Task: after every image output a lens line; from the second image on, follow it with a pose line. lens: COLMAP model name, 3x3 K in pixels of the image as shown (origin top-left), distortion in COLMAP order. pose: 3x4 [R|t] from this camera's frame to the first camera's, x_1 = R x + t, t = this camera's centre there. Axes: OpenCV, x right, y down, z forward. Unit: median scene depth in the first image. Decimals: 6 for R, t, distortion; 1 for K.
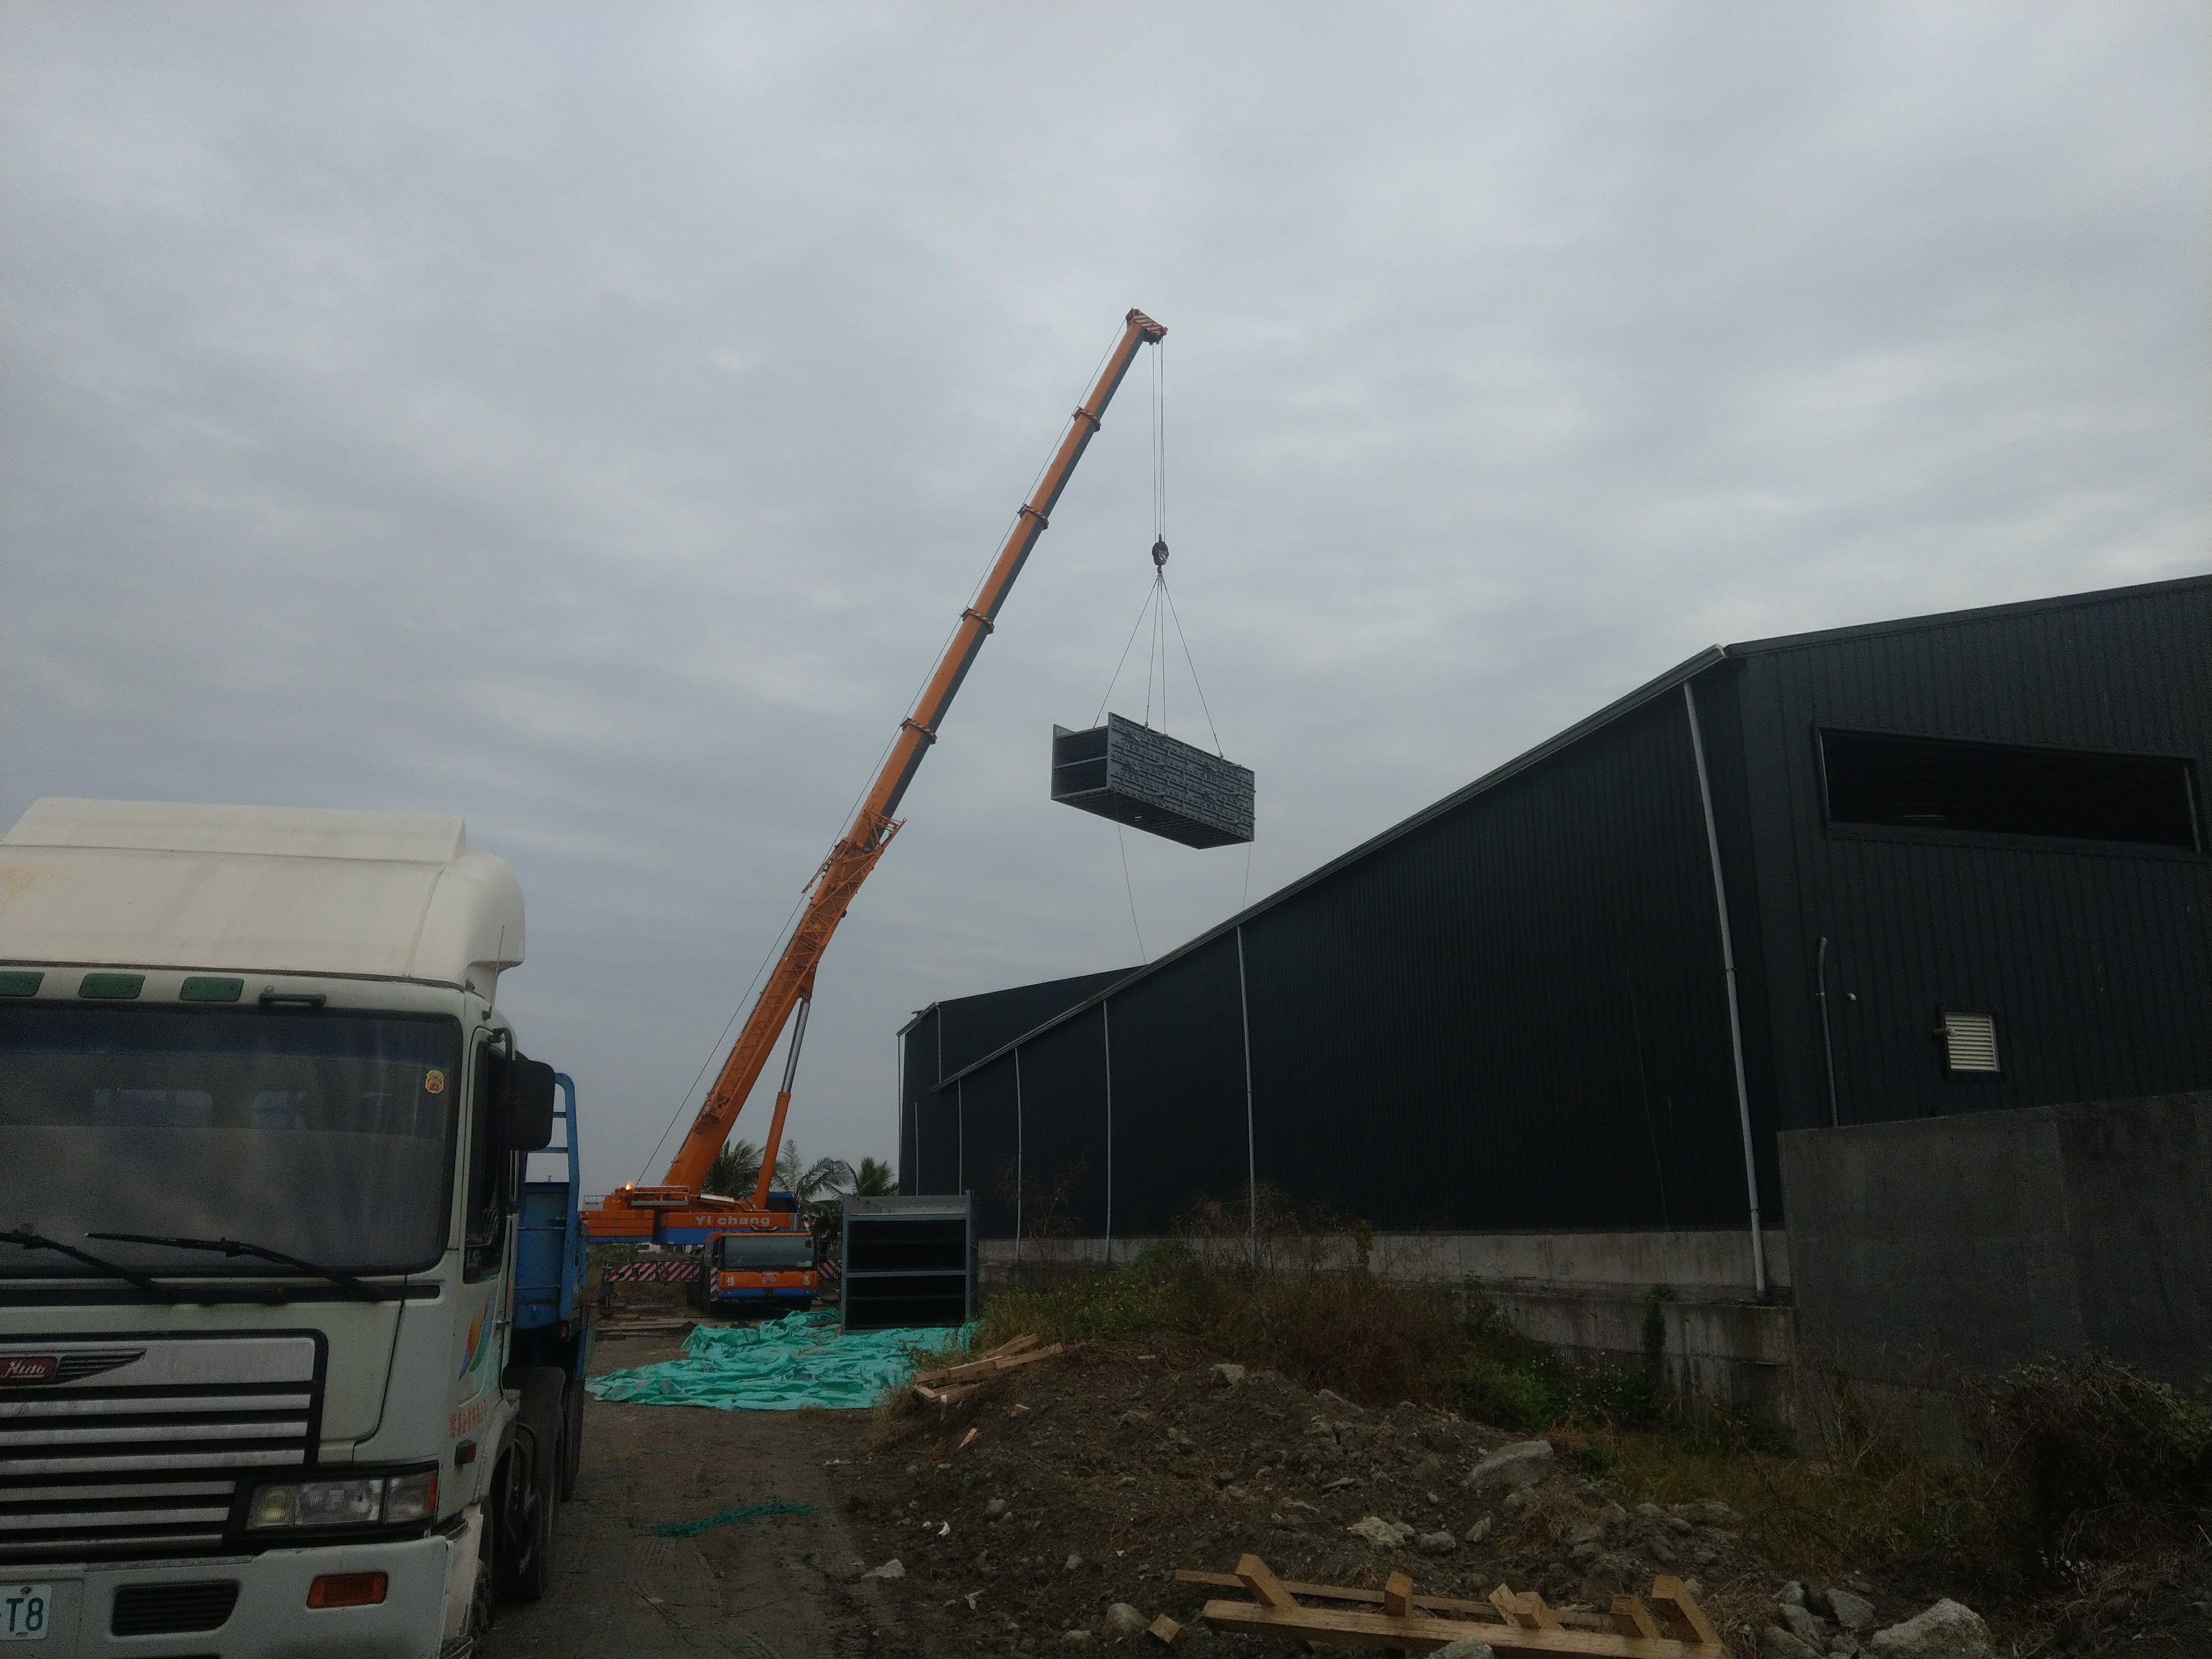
lens RADIAL K [[1712.4, 0, 1106.0], [0, 1712.4, 829.5], [0, 0, 1]] dist [0.075304, -0.130740]
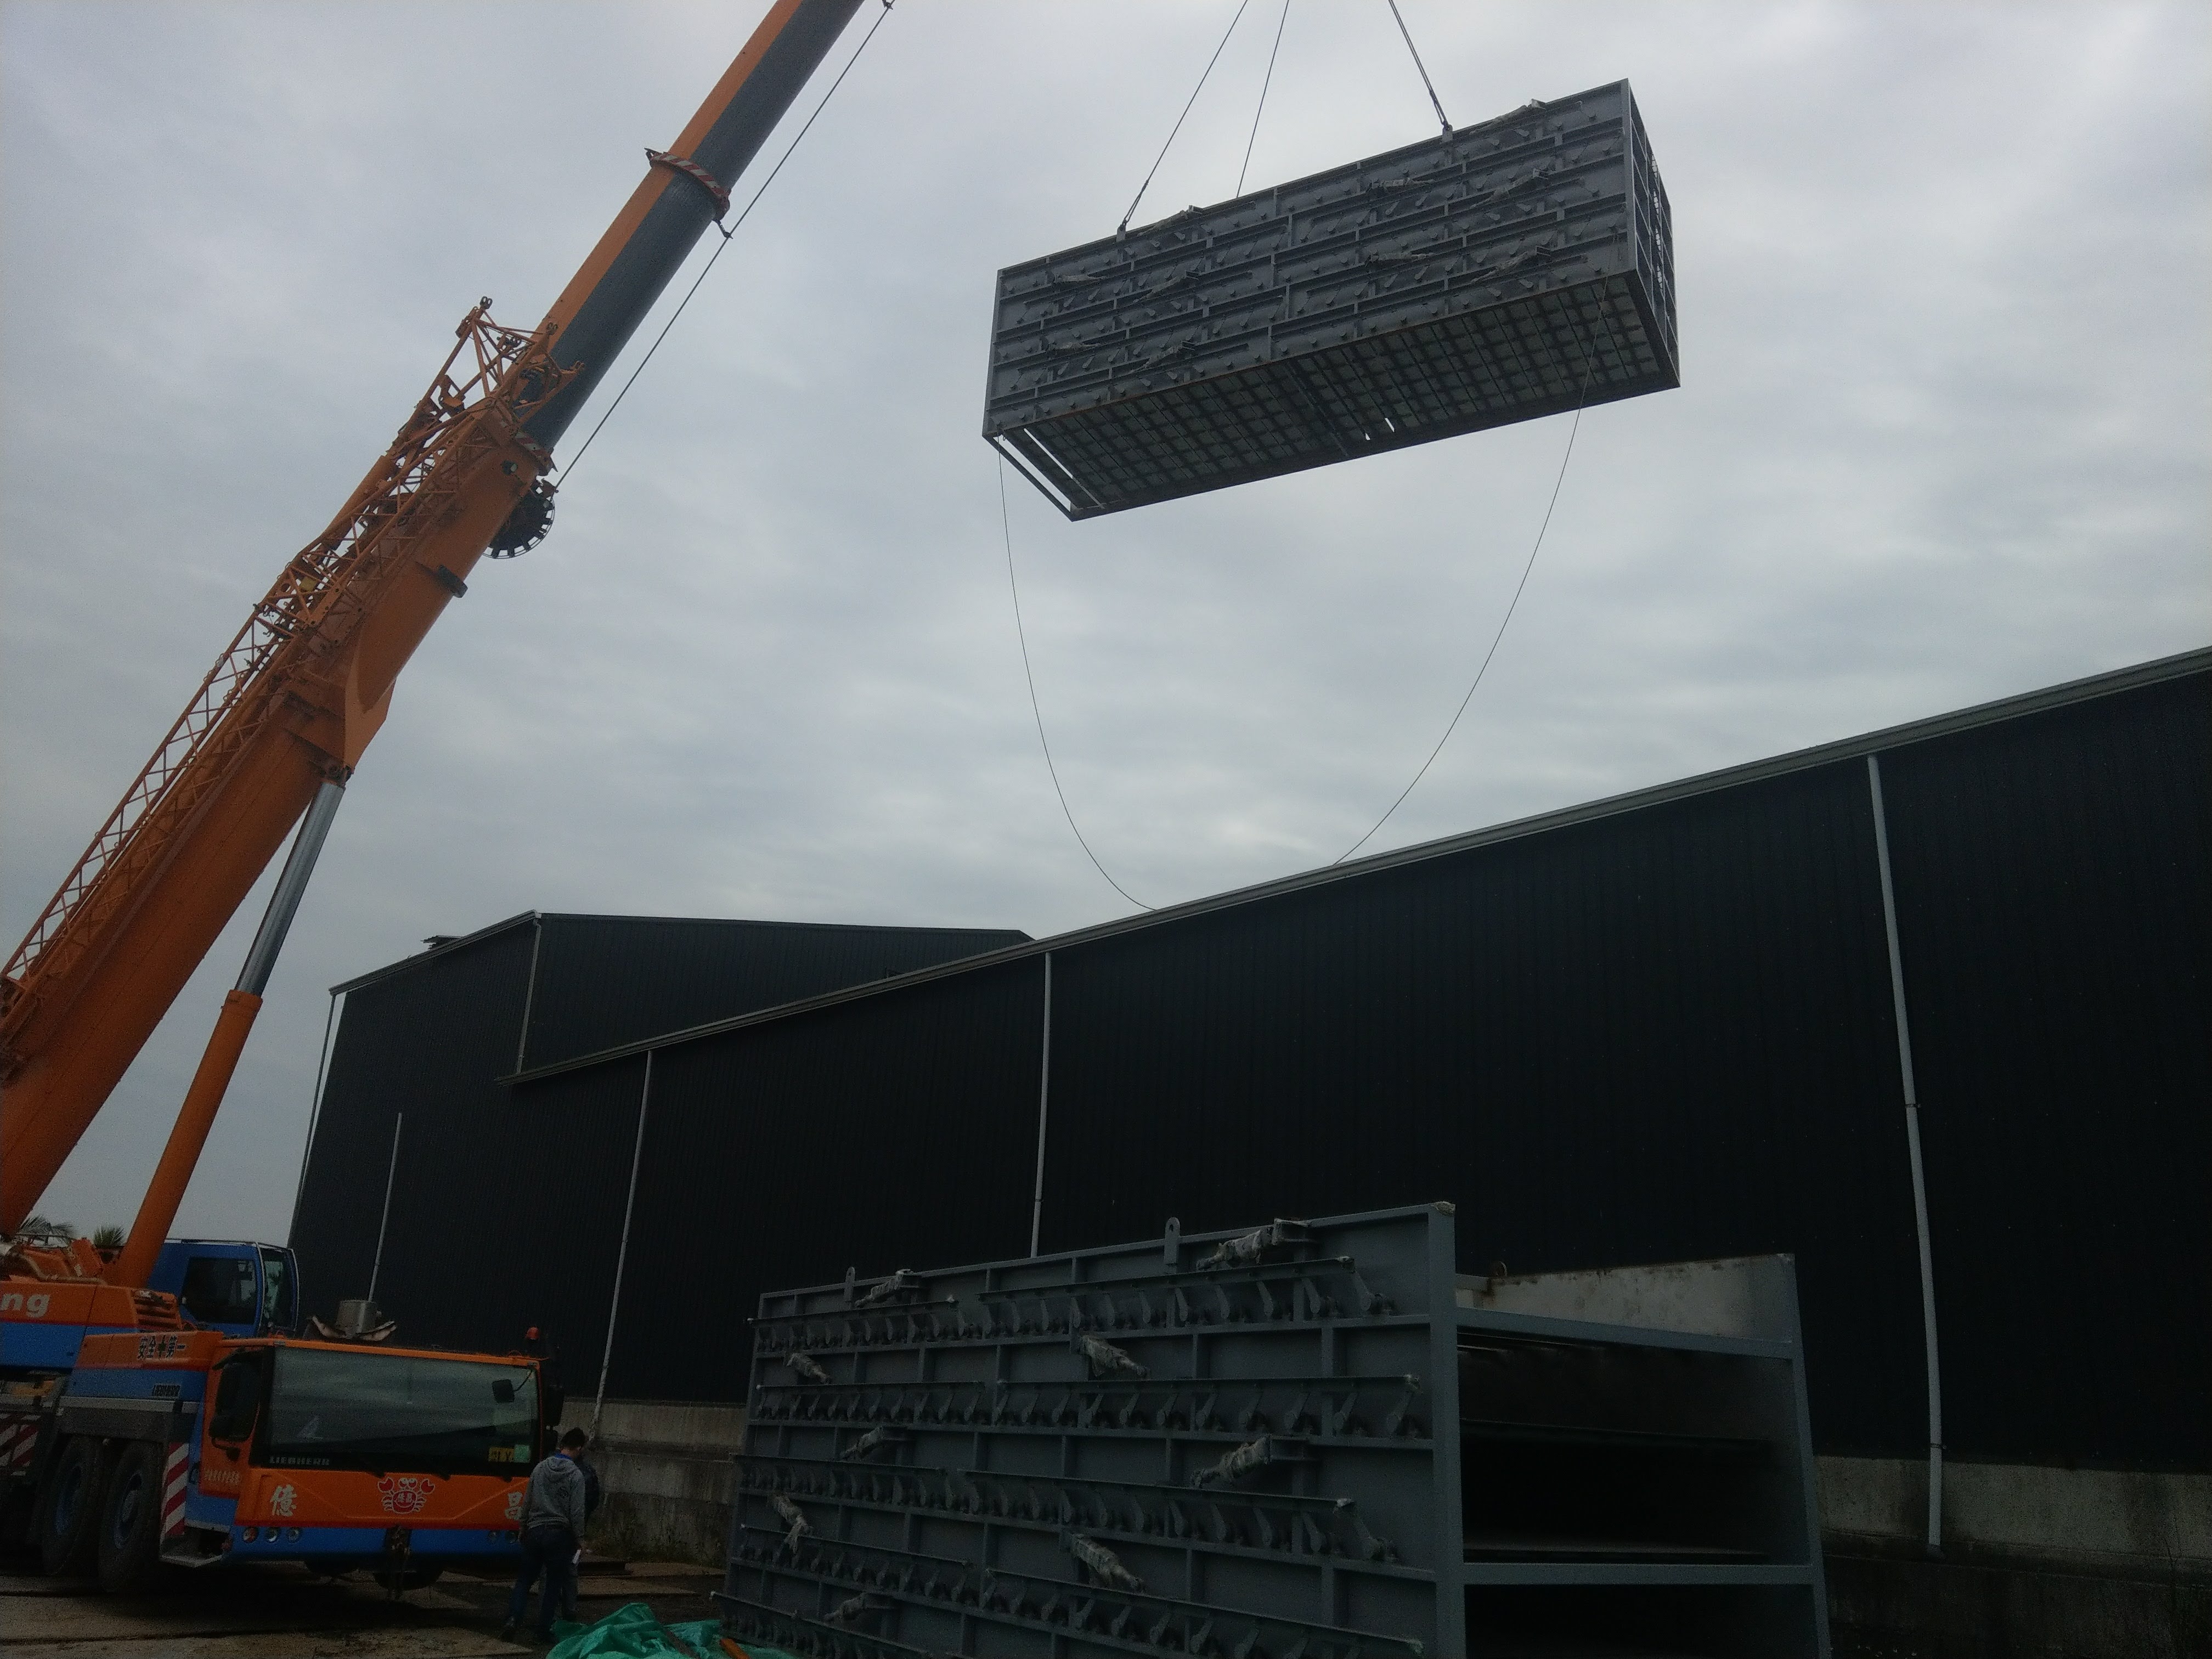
lens RADIAL K [[1712.4, 0, 1106.0], [0, 1712.4, 829.5], [0, 0, 1]] dist [0.075304, -0.130740]
pose [[0.877459, 0.206631, 0.432862, -0.182700], [-0.165271, 0.977433, -0.131565, 0.120782], [-0.450279, 0.043903, 0.891808, 0.488365]]
